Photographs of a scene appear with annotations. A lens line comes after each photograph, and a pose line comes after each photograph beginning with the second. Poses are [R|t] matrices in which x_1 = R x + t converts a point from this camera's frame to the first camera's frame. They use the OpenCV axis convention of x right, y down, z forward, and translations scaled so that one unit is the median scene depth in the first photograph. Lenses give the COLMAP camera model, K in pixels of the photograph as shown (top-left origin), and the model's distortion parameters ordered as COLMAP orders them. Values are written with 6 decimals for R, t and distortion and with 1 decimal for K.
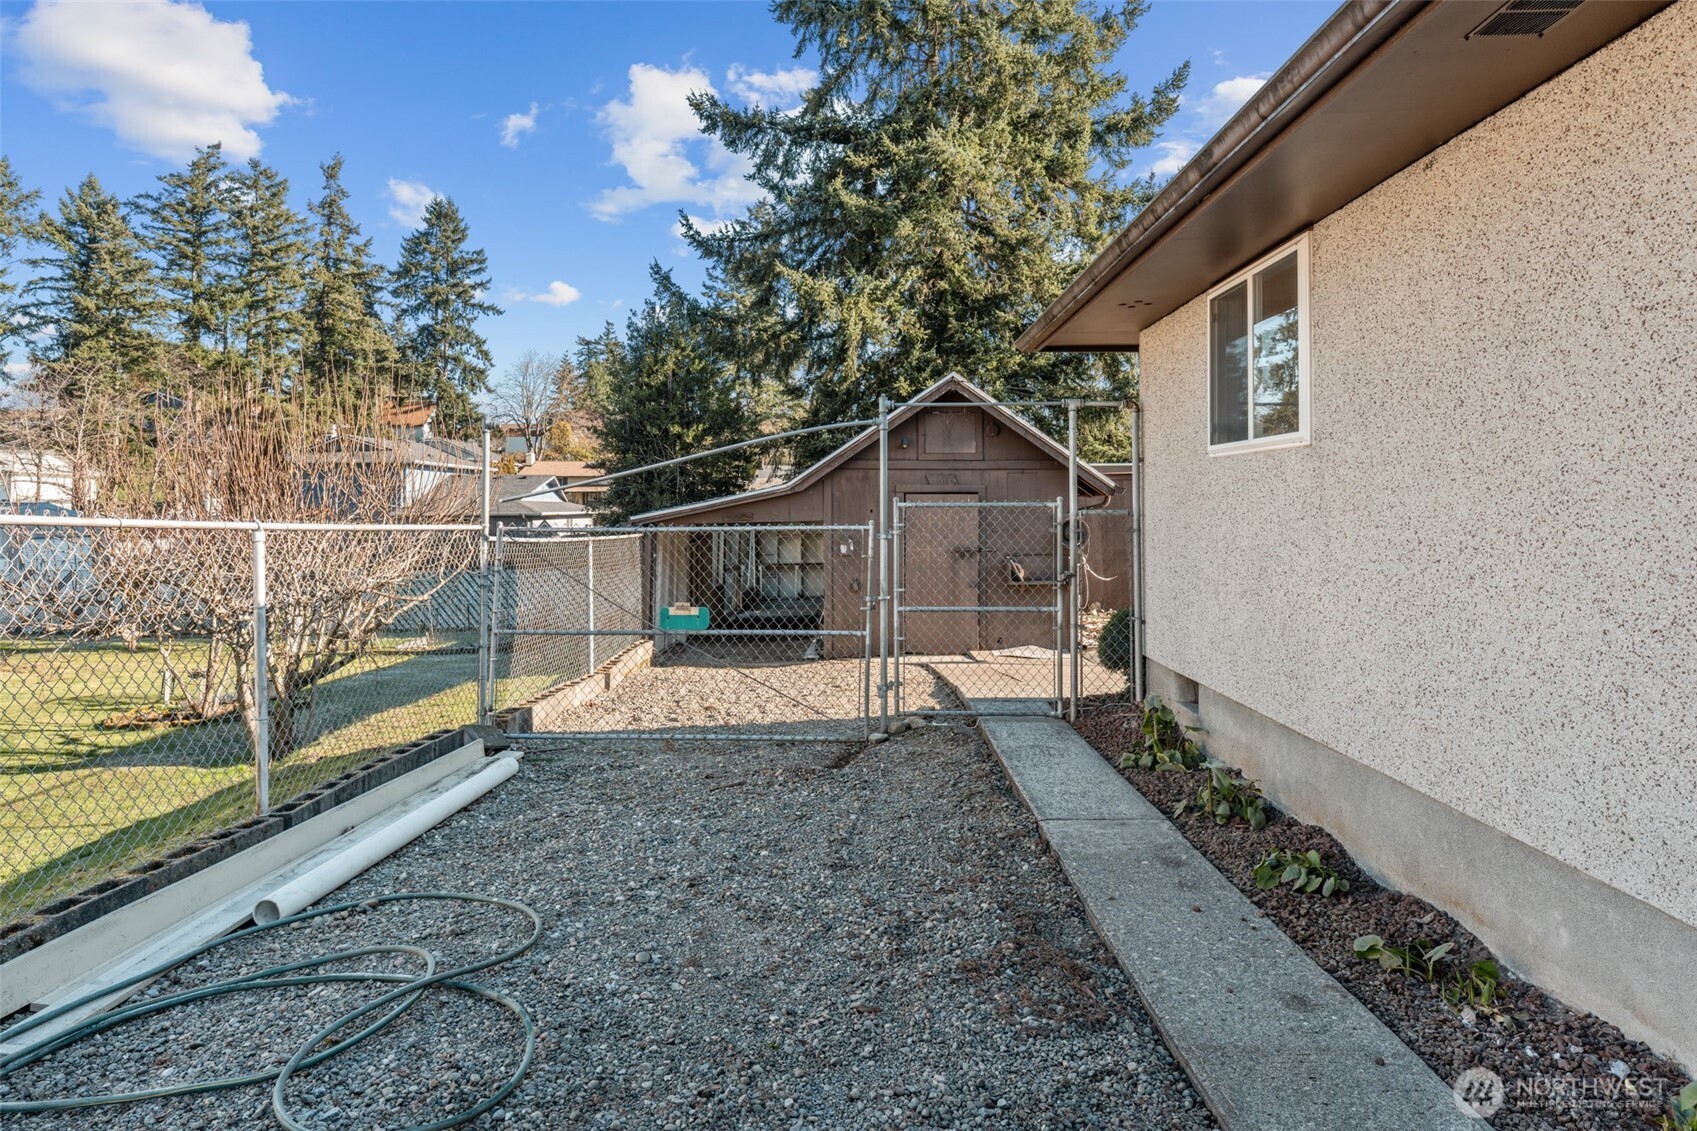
lens RADIAL K [[1008.7, 0, 836.0], [0, 1008.7, 490.8], [0, 0, 1]] dist [0.011421, 0.000717]
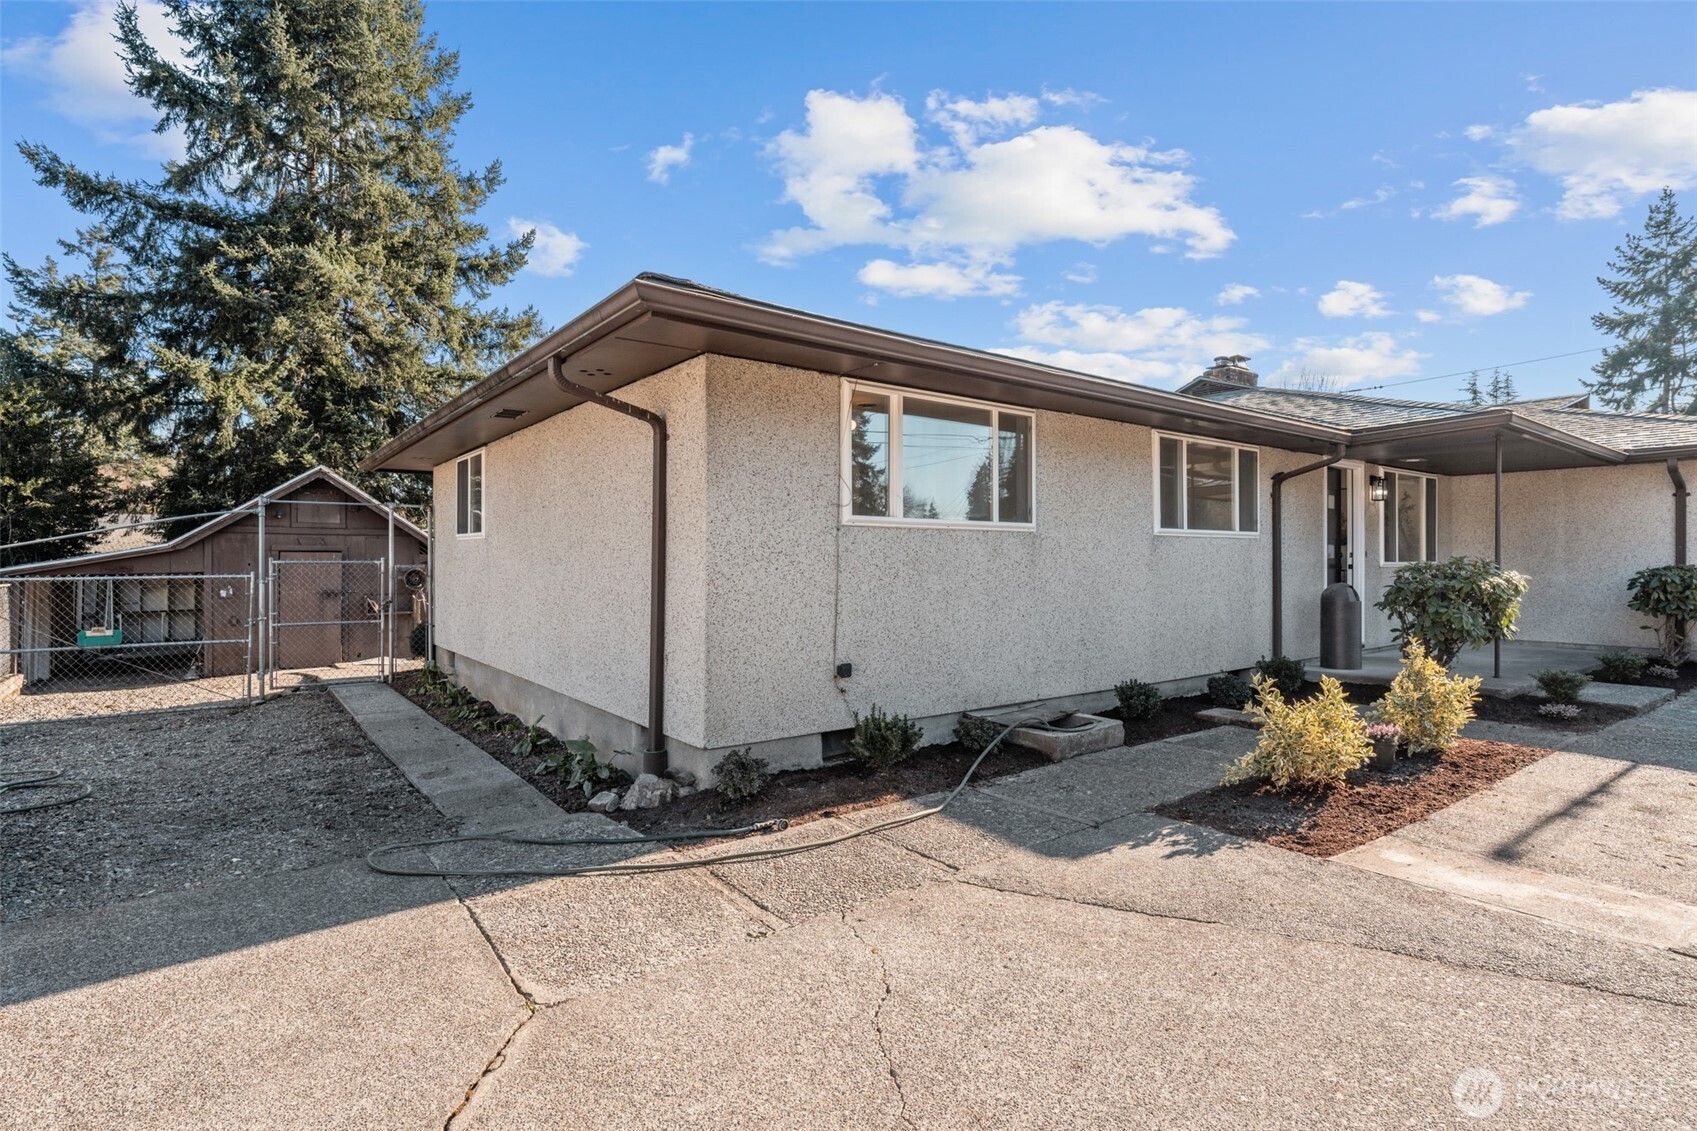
lens RADIAL K [[838.7, 0, 848.5], [0, 838.7, 565.5], [0, 0, 1]] dist [-0.002546, 0.000437]
pose [[0.789440, -0.001753, 0.613825, -0.008258], [-0.013416, 0.999708, 0.020110, -0.004802], [-0.613681, -0.024111, 0.789186, -0.152482]]
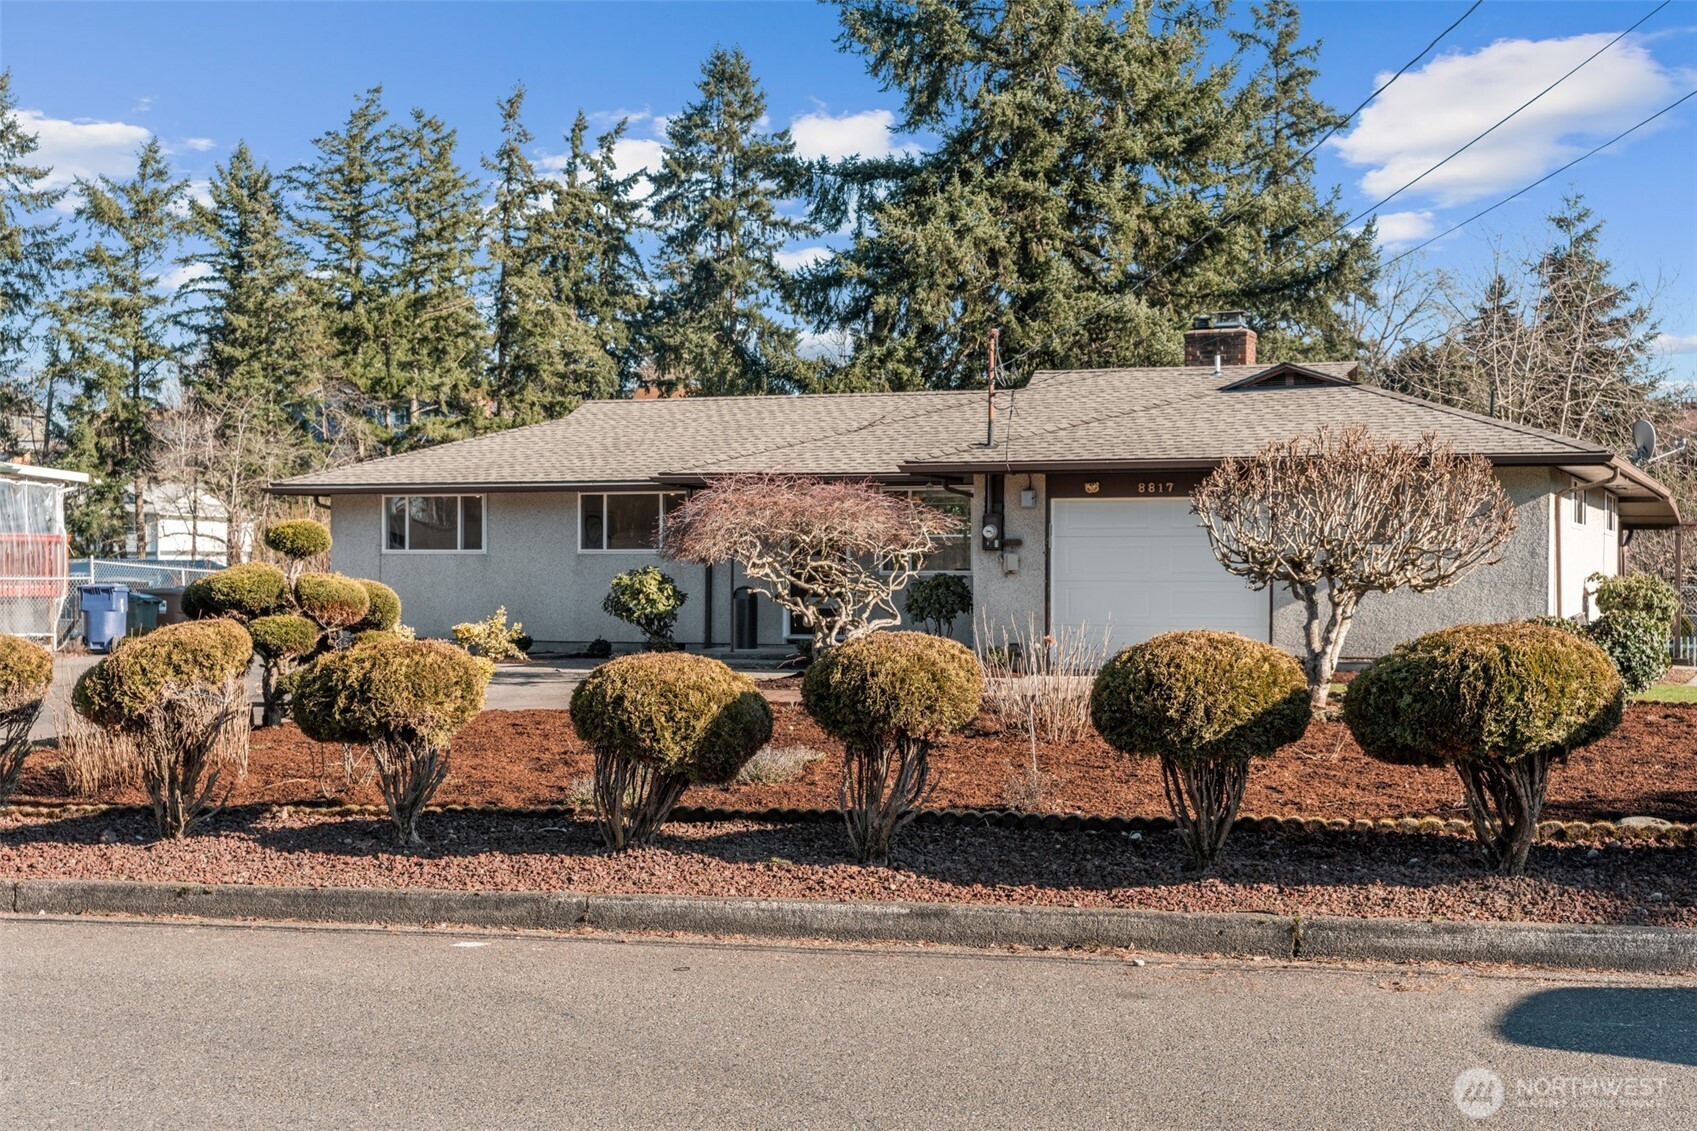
lens RADIAL K [[2270.5, 0, 848.7], [0, 2270.5, 597.8], [0, 0, 1]] dist [0.032774, 0.047154]
pose [[0.930268, 0.007247, -0.366810, 0.744566], [0.004575, 0.999498, 0.031352, -0.022510], [0.366853, -0.030844, 0.929767, -1.006893]]
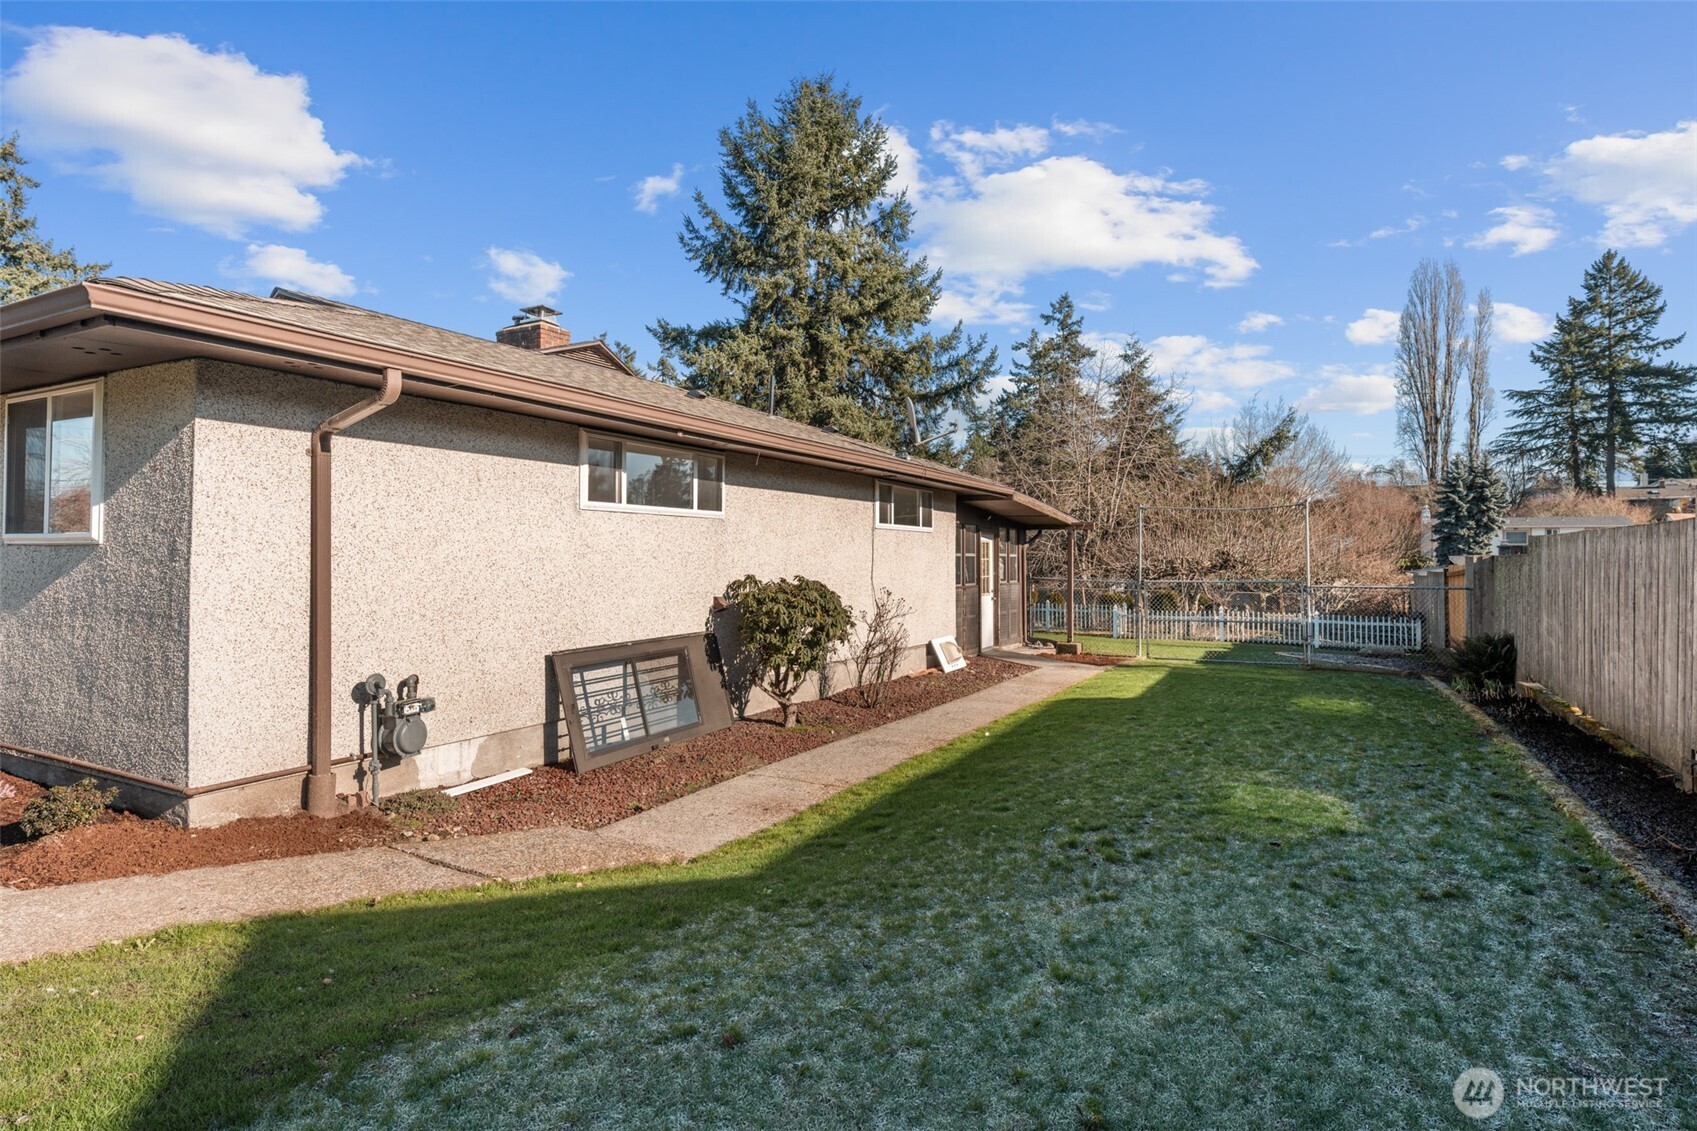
lens RADIAL K [[888.4, 0, 848.5], [0, 888.4, 565.5], [0, 0, 1]] dist [-0.010802, 0.000122]
pose [[0.887673, 0.003253, -0.460464, 0.845039], [0.010059, 0.999599, 0.026455, -0.011556], [0.460365, -0.028115, 0.887284, -0.207689]]
